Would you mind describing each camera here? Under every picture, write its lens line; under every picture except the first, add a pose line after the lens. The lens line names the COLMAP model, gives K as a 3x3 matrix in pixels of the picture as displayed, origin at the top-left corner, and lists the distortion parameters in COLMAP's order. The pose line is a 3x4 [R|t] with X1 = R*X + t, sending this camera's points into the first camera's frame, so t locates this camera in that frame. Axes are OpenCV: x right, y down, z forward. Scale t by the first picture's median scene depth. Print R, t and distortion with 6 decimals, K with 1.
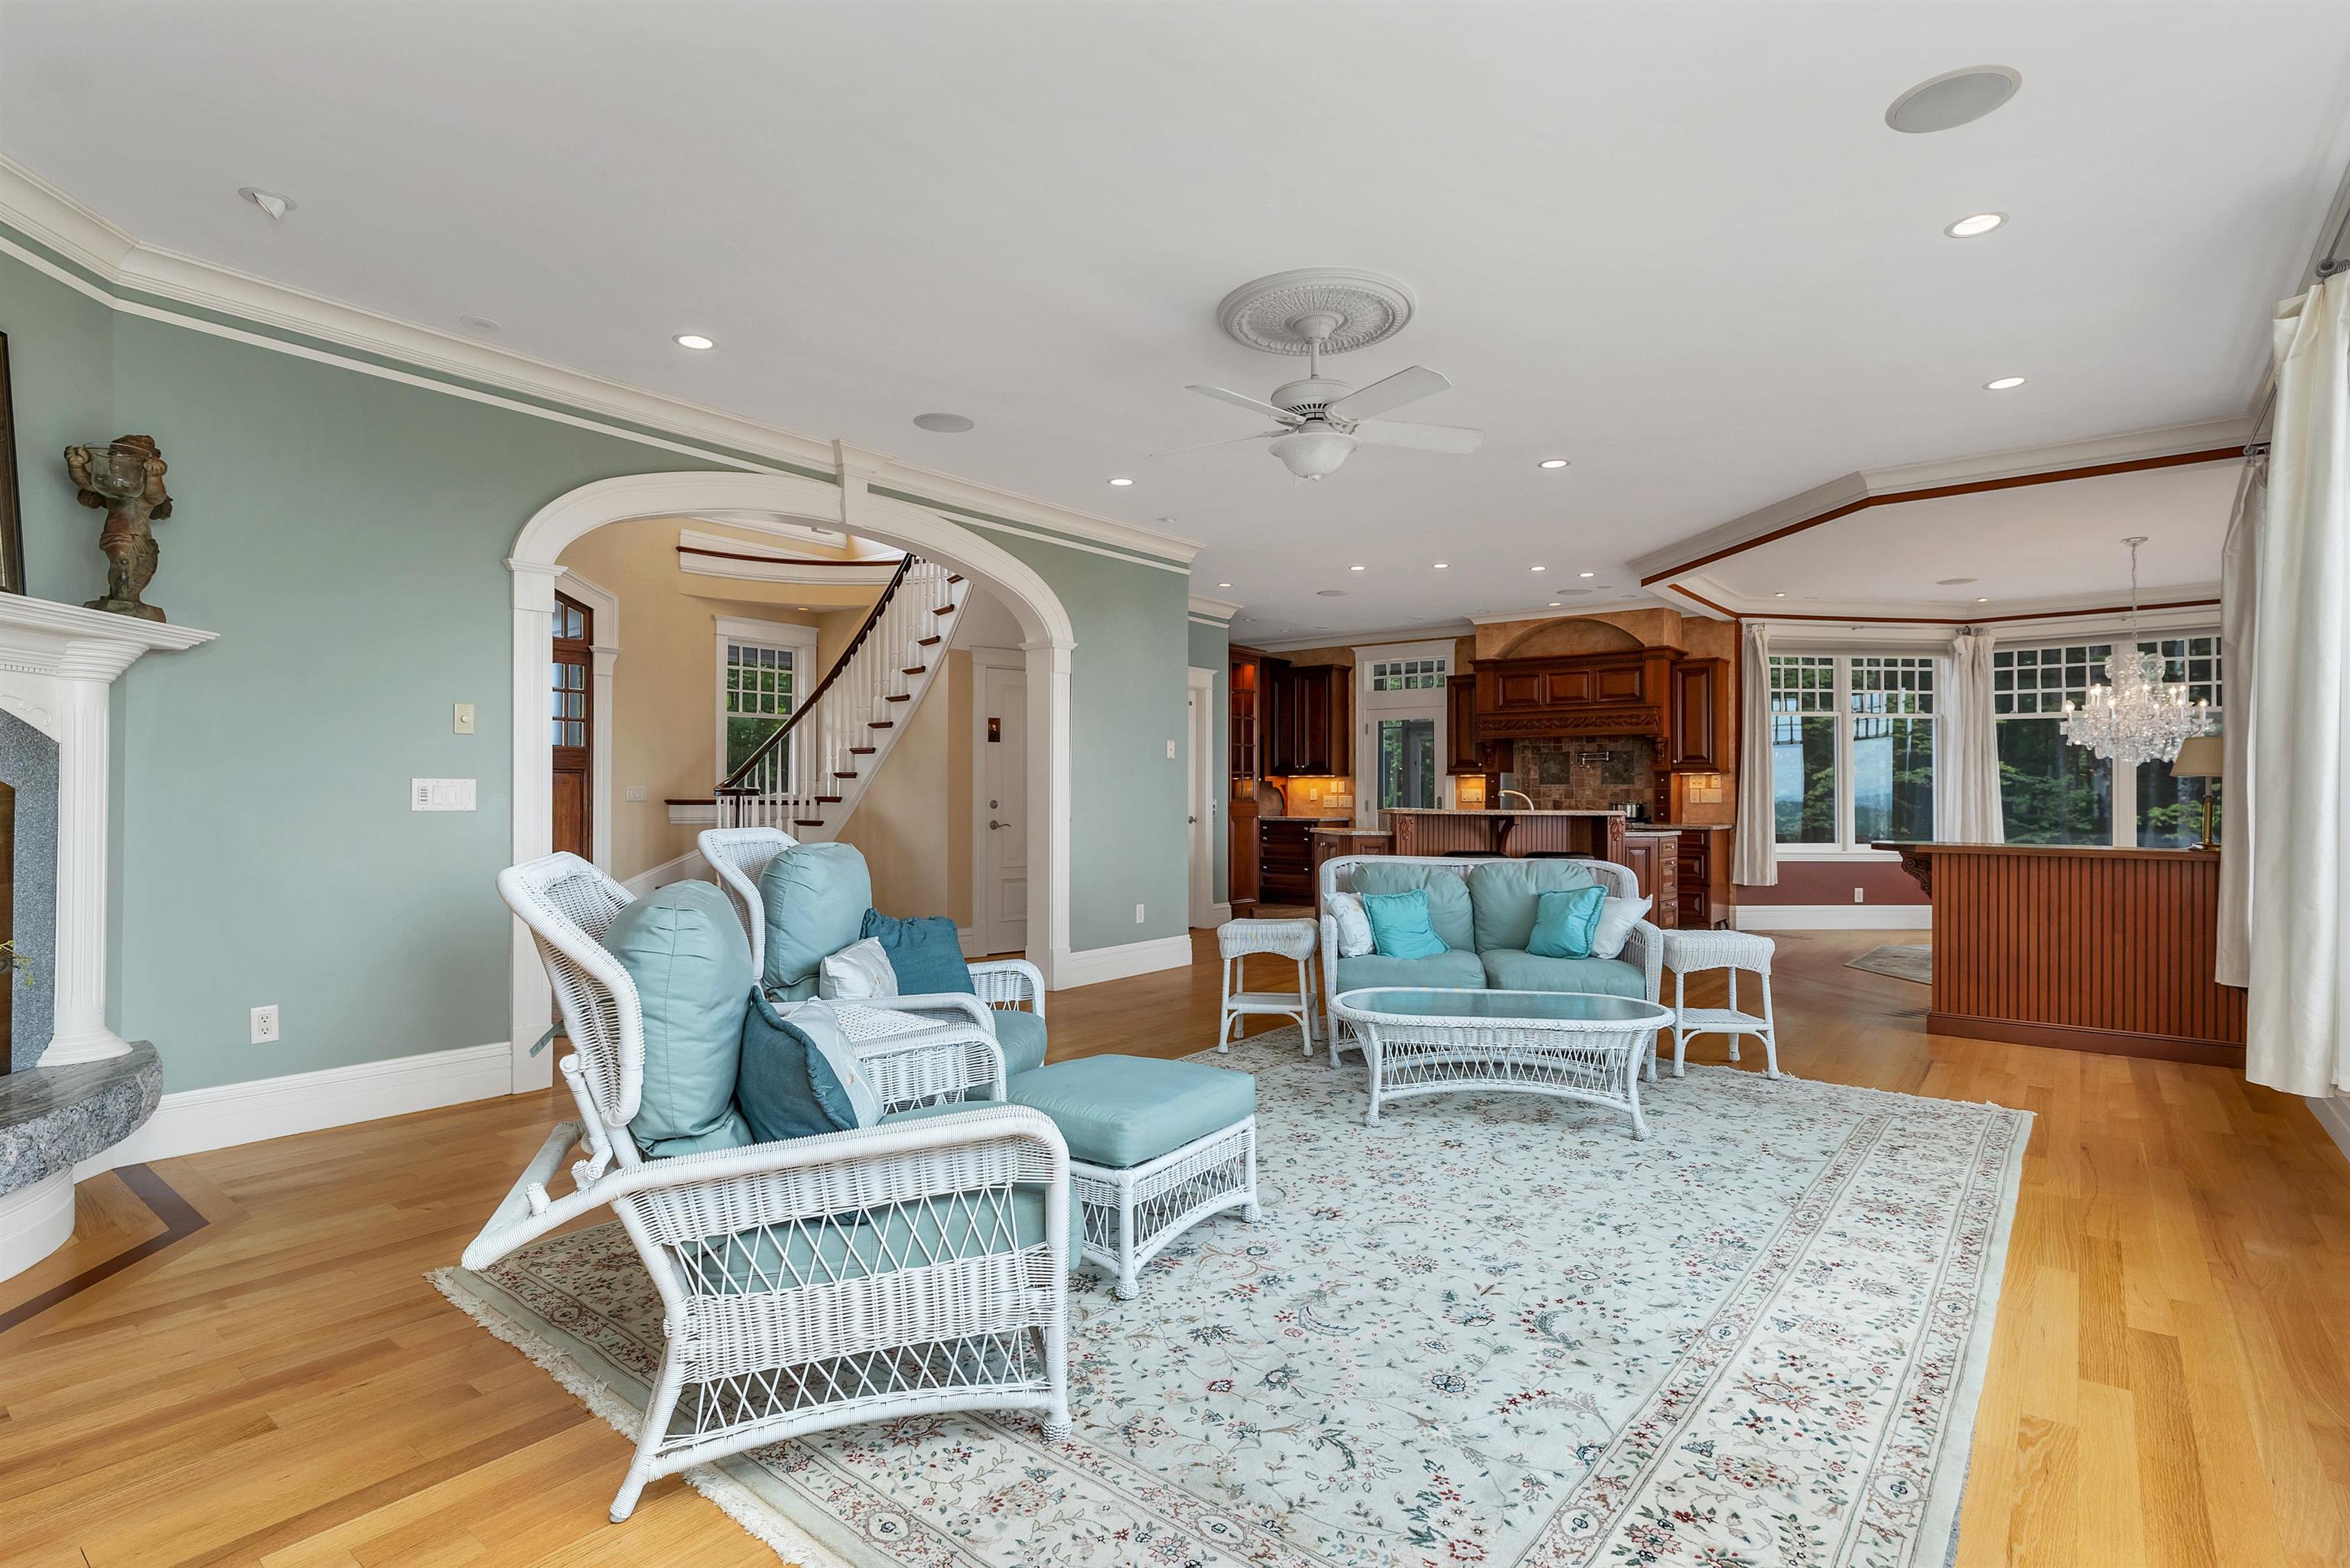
lens RADIAL K [[1159.3, 0, 1154.3], [0, 1159.3, 782.6], [0, 0, 1]] dist [-0.017970, 0.000128]
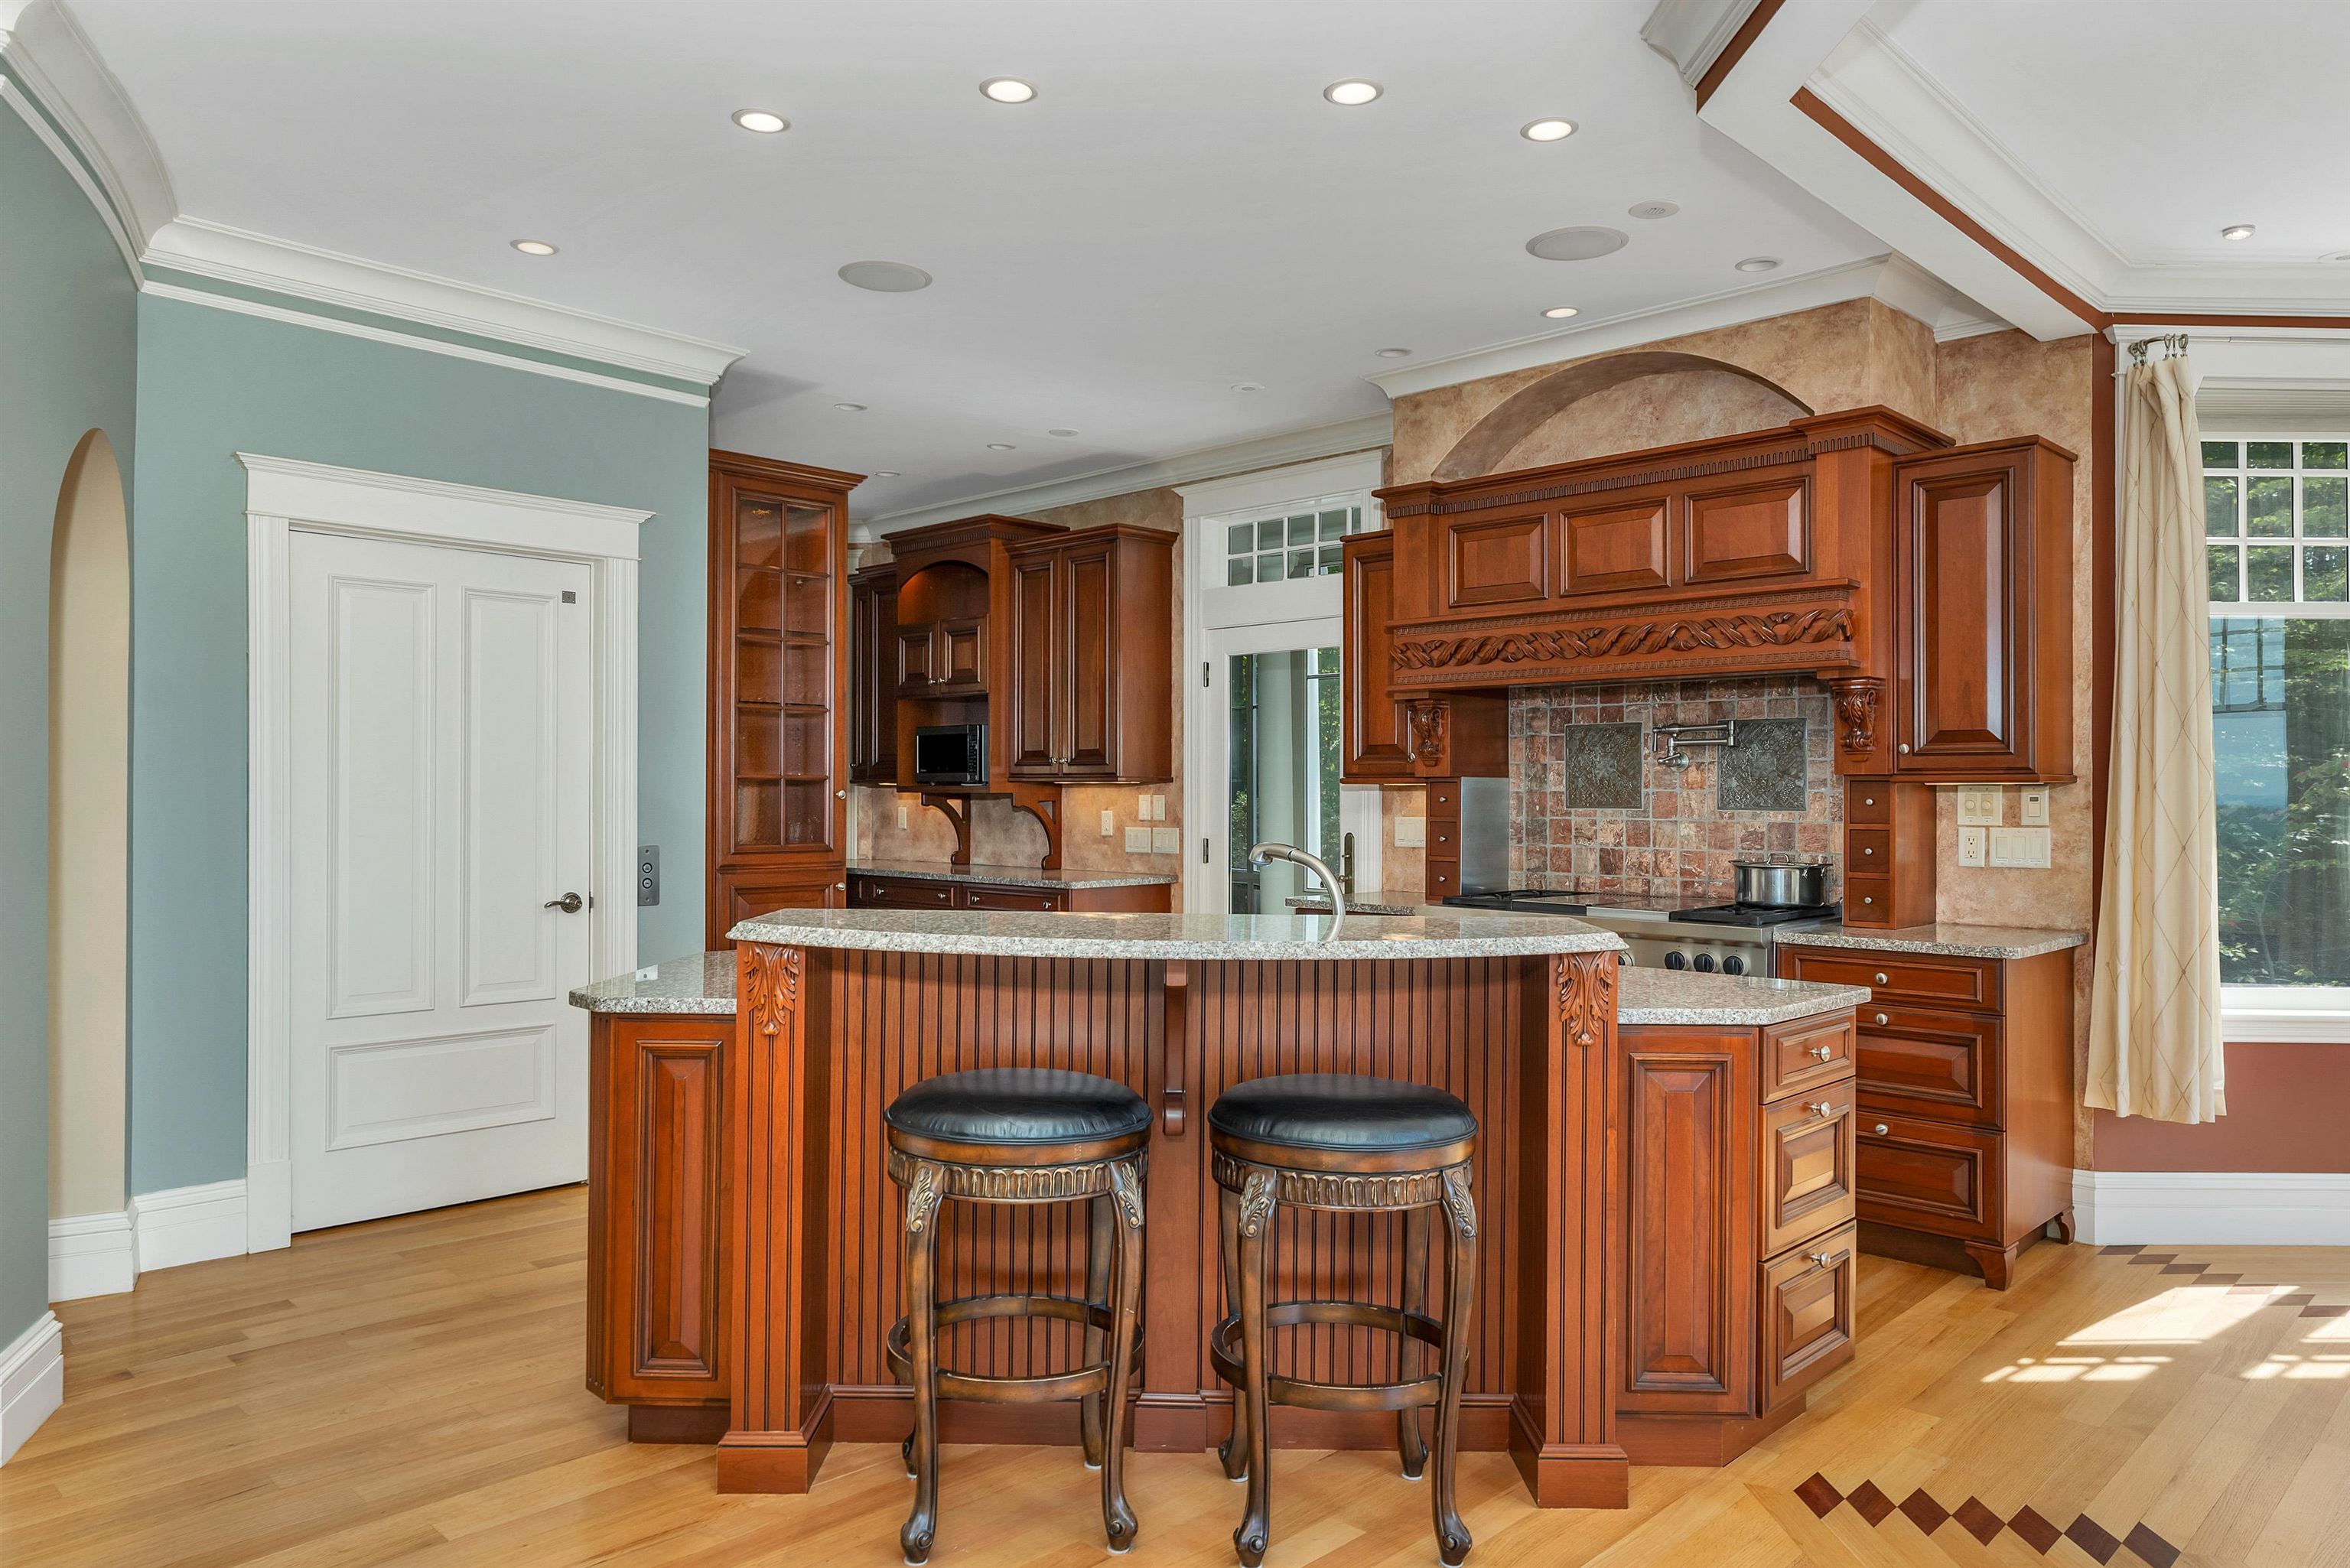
lens RADIAL K [[1563.4, 0, 1163.9], [0, 1563.4, 776.1], [0, 0, 1]] dist [0.003569, 0.002489]
pose [[0.995047, 0.000364, -0.099404, 0.261815], [-0.000504, 0.999999, -0.001385, -0.008704], [0.099403, 0.001428, 0.995046, 0.485618]]
